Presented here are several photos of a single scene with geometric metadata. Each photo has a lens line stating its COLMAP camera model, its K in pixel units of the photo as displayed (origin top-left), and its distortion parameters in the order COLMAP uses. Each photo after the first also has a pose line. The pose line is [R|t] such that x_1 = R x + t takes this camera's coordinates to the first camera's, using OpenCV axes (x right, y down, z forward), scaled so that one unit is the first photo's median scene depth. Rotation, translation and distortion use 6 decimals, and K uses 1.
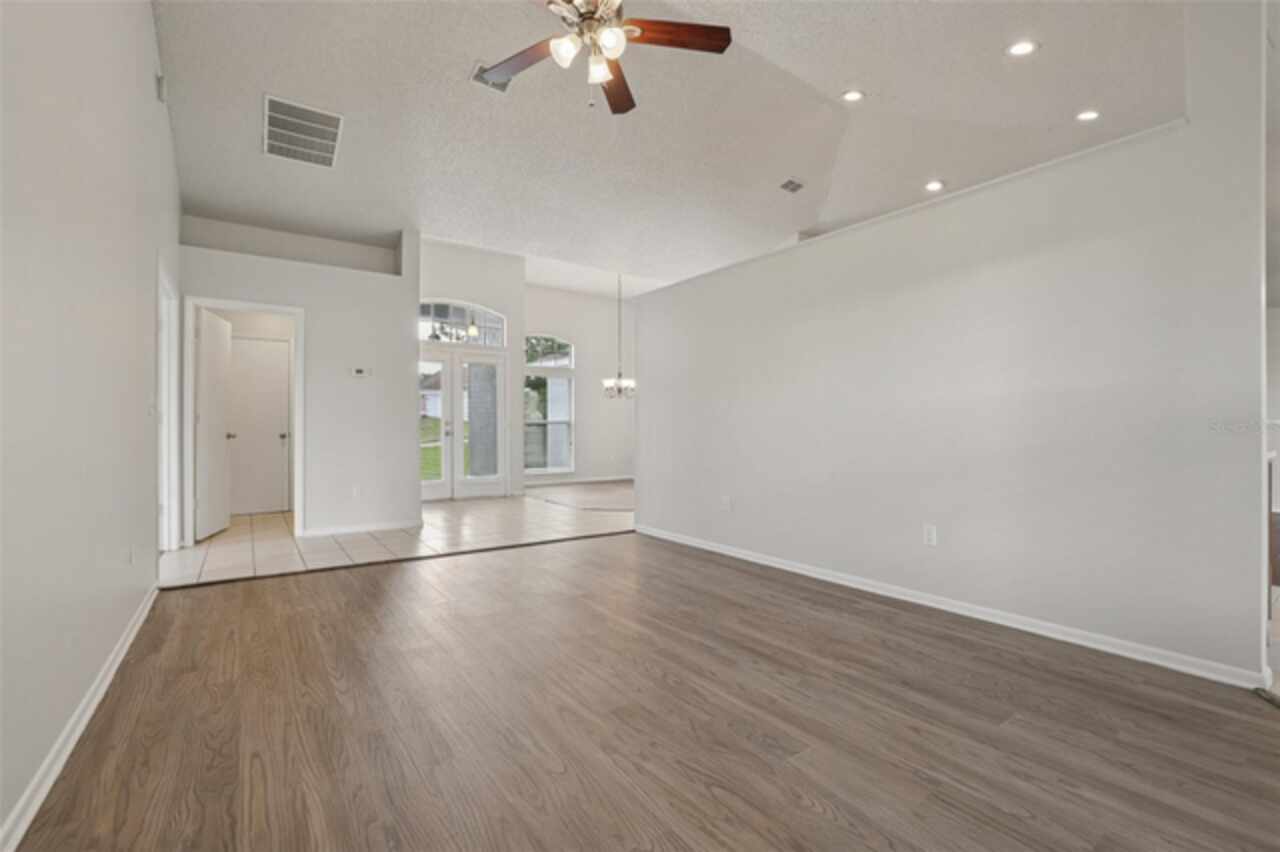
lens RADIAL K [[558.5, 0, 628.6], [0, 558.5, 426.1], [0, 0, 1]] dist [-0.043488, 0.018211]
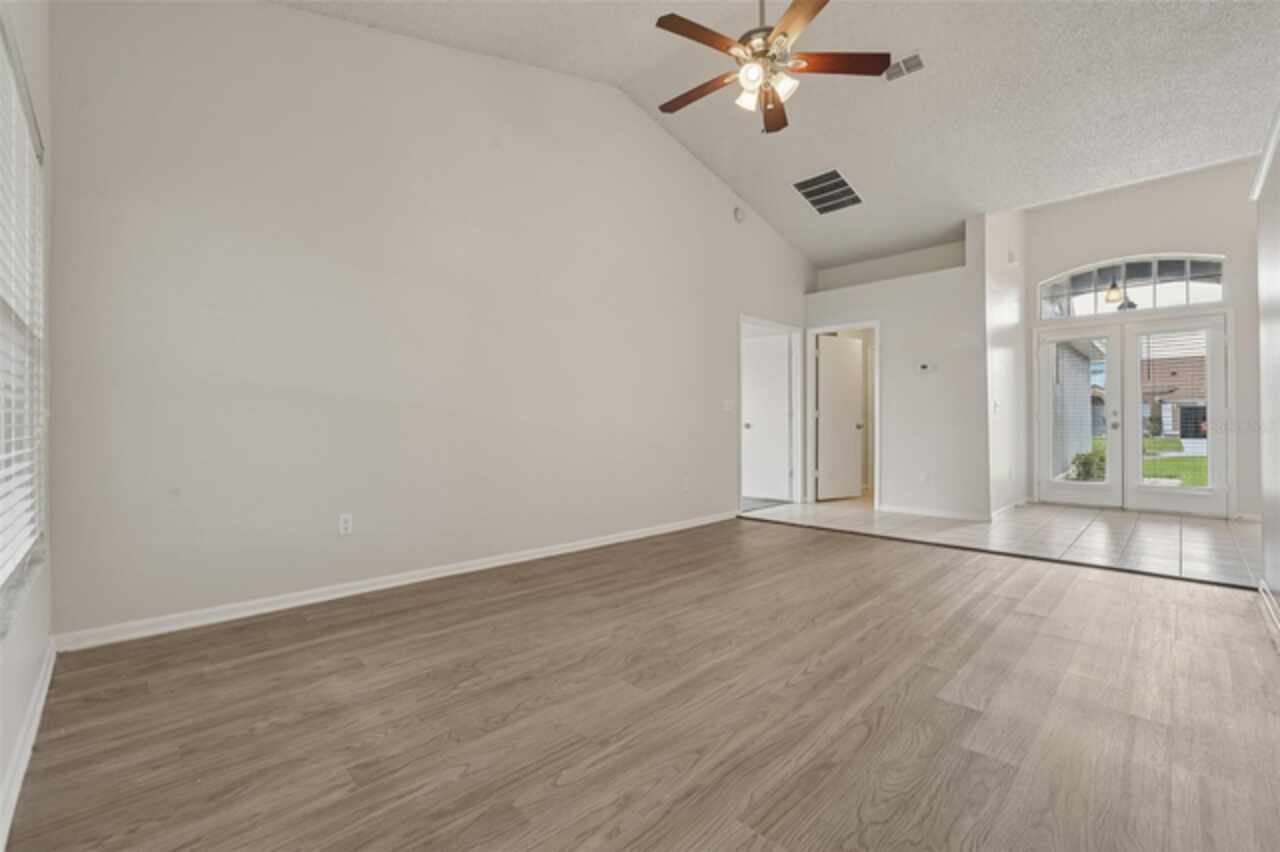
lens RADIAL K [[545.5, 0, 631.2], [0, 545.5, 428.8], [0, 0, 1]] dist [-0.010957, 0.000042]
pose [[0.157675, 0.007625, -0.987462, 0.552632], [0.006322, 0.999942, 0.008731, 0.010315], [0.987471, -0.007619, 0.157618, 0.306028]]
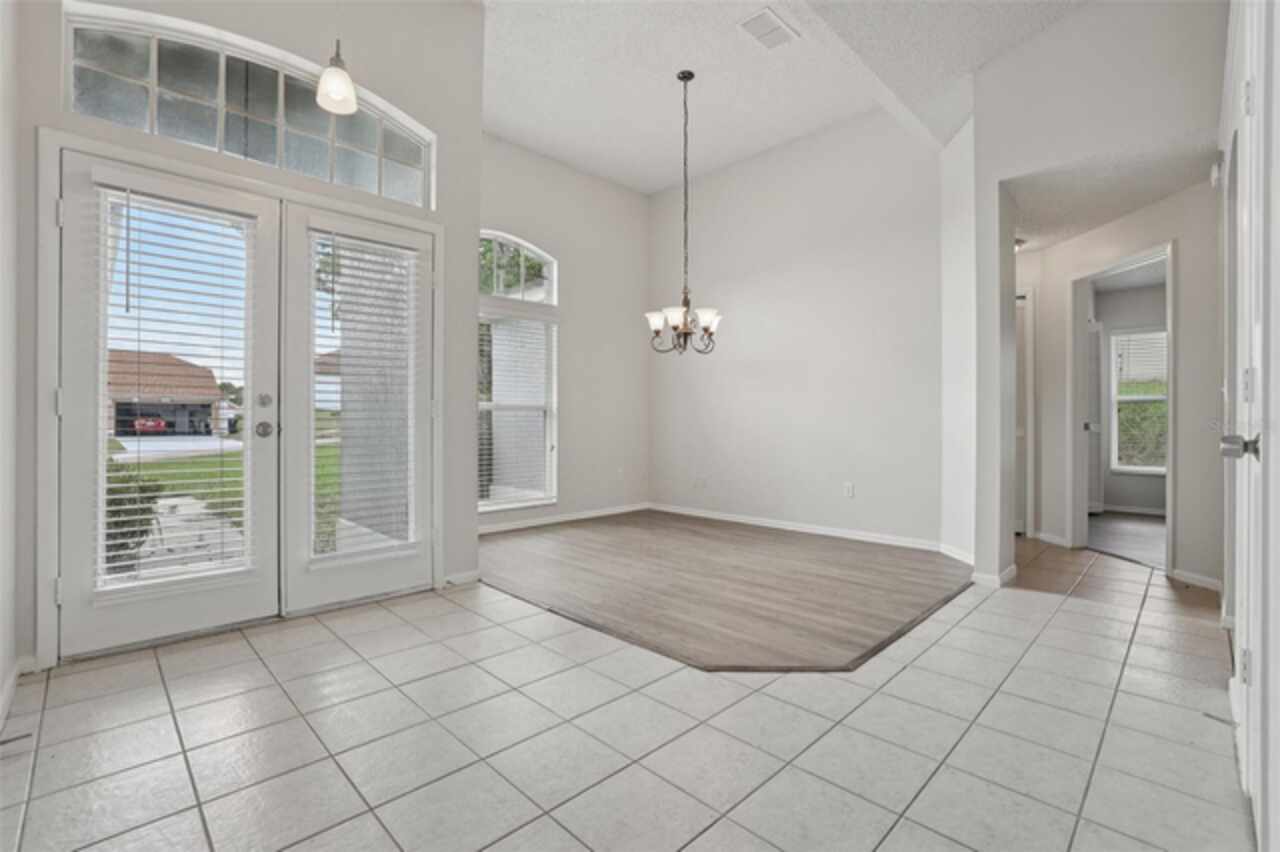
lens RADIAL K [[558.5, 0, 628.6], [0, 558.5, 426.1], [0, 0, 1]] dist [-0.043488, 0.018211]
pose [[0.985869, 0.001002, 0.167512, -0.259860], [-0.003147, 0.999916, 0.012537, 0.008418], [-0.167486, -0.012887, 0.985790, 1.026164]]
